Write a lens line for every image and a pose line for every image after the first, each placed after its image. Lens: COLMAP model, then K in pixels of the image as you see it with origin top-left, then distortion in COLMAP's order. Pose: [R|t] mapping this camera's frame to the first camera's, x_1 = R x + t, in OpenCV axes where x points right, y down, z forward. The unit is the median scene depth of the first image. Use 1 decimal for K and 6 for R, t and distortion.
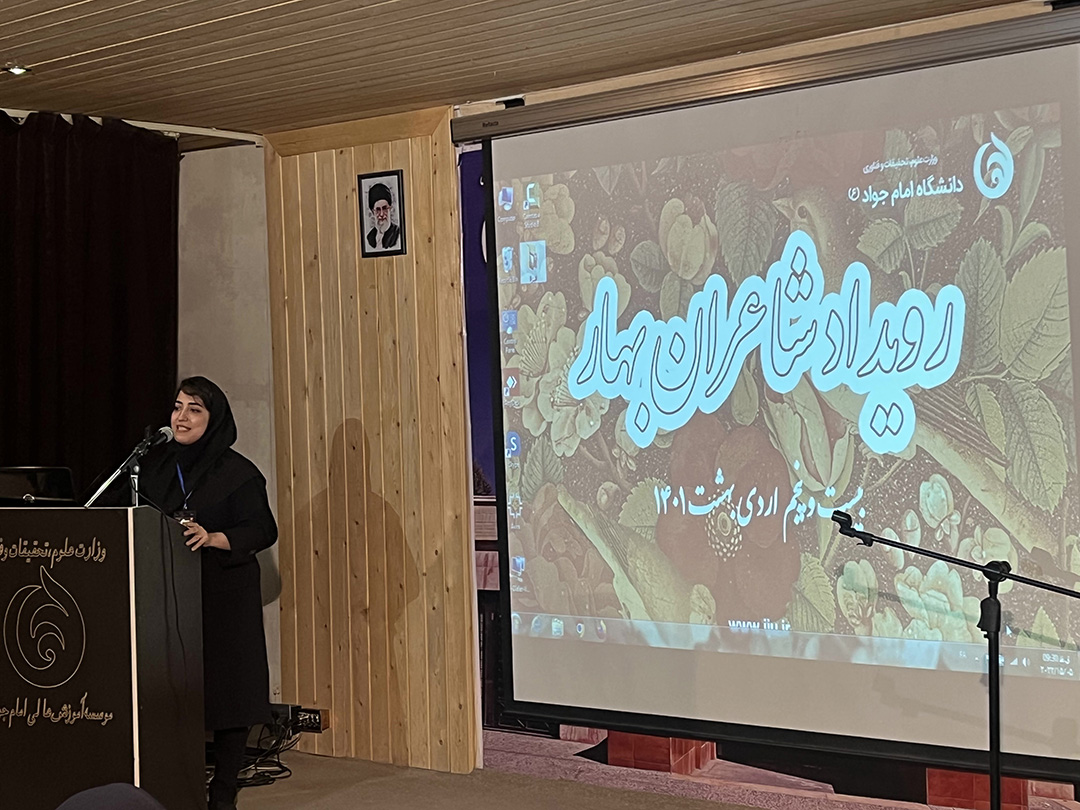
lens RADIAL K [[1868.6, 0, 540.9], [0, 1868.6, 397.8], [0, 0, 1]] dist [0.100338, 0.000000]
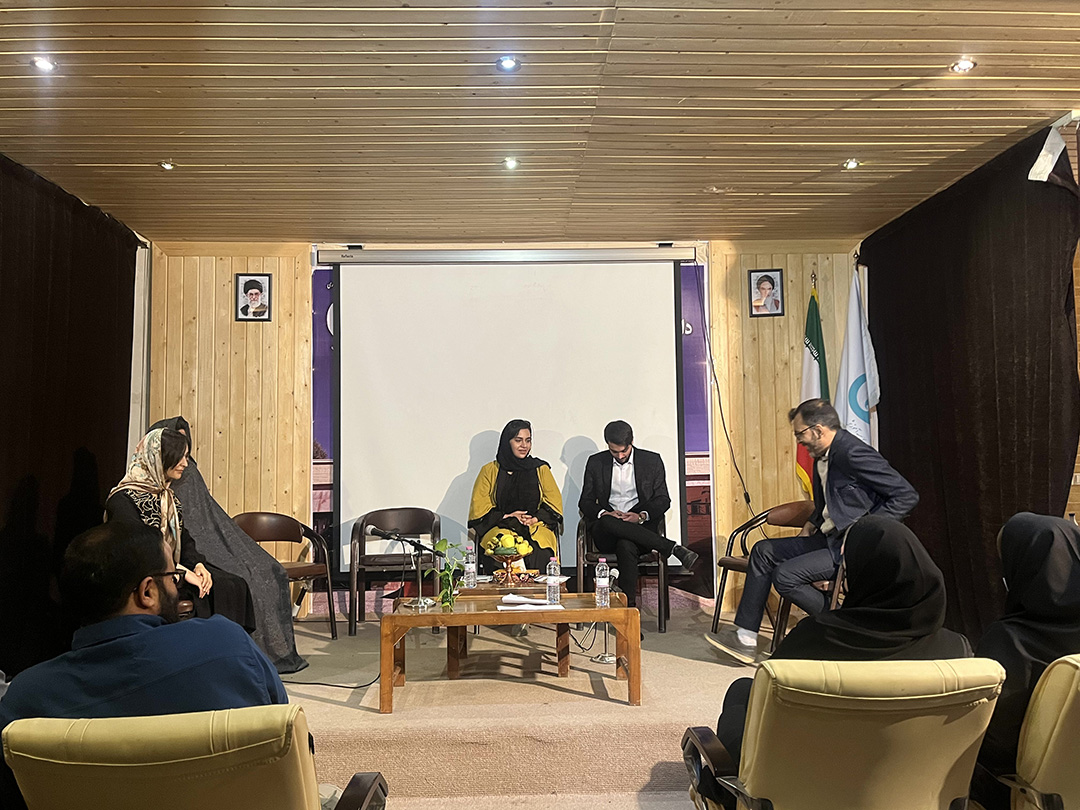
lens RADIAL K [[906.0, 0, 544.4], [0, 906.0, 396.5], [0, 0, 1]] dist [0.039362, -0.031802]
pose [[0.732419, 0.071113, 0.677131, -0.483380], [-0.012860, 0.995798, -0.090670, 0.070984], [-0.680733, 0.057701, 0.730256, 0.219914]]
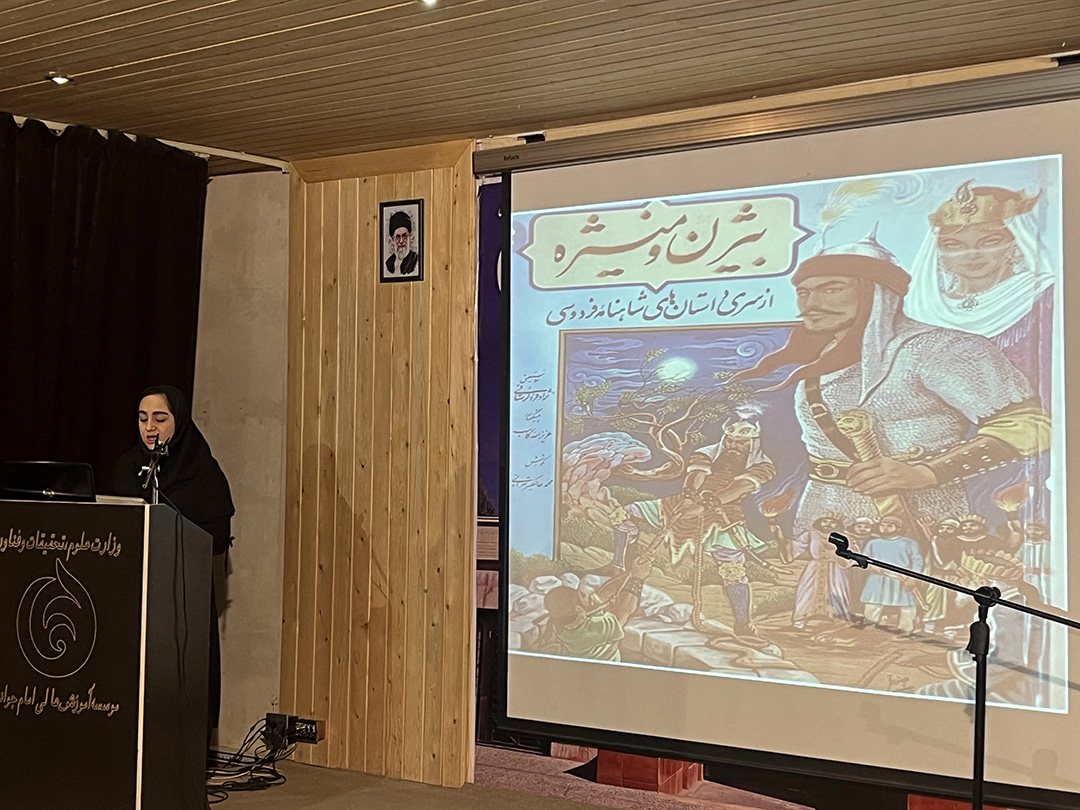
lens RADIAL K [[1819.3, 0, 544.7], [0, 1819.3, 401.5], [0, 0, 1]] dist [0.104399, 0.000000]
pose [[0.998883, 0.046922, 0.005487, -0.007650], [-0.046722, 0.998390, -0.032171, 0.020462], [-0.006988, 0.031878, 0.999467, -0.005278]]
